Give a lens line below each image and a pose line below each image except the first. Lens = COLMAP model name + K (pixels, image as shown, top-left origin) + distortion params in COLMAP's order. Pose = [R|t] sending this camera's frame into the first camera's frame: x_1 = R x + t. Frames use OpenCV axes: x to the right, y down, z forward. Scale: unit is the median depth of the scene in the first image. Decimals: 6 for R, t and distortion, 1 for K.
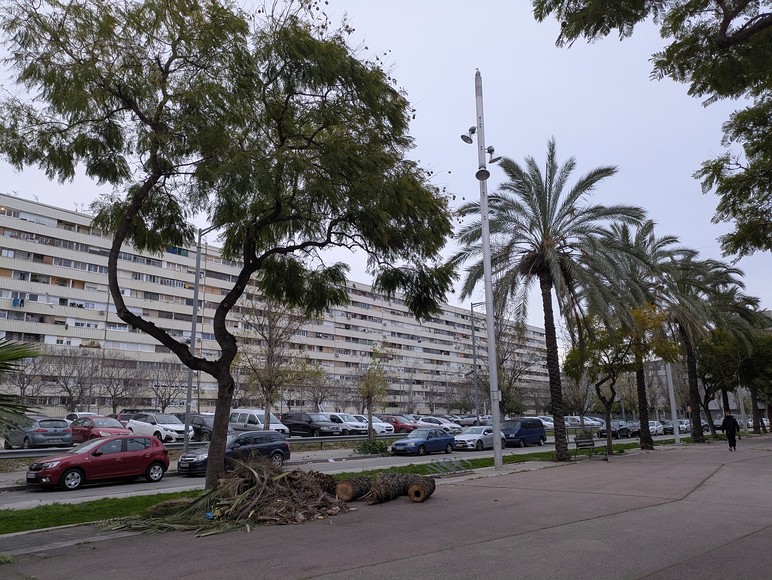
lens RADIAL K [[573.1, 0, 386.0], [0, 573.1, 290.3], [0, 0, 1]] dist [0.006446, 0.000999]
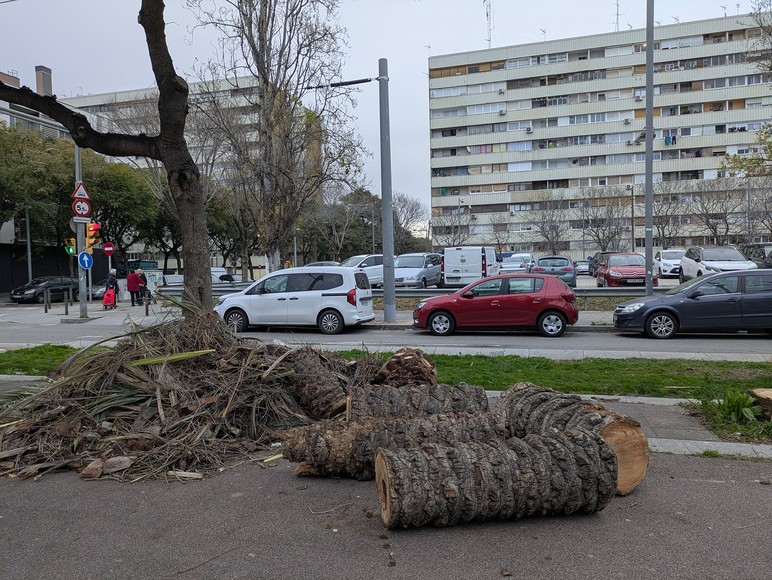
lens RADIAL K [[573.1, 0, 386.0], [0, 573.1, 289.4], [0, 0, 1]] dist [0.006446, 0.000999]
pose [[0.387197, 0.026697, -0.921610, 0.052861], [0.215841, 0.969180, 0.118756, 0.044535], [0.896377, -0.244904, 0.369501, 0.171277]]
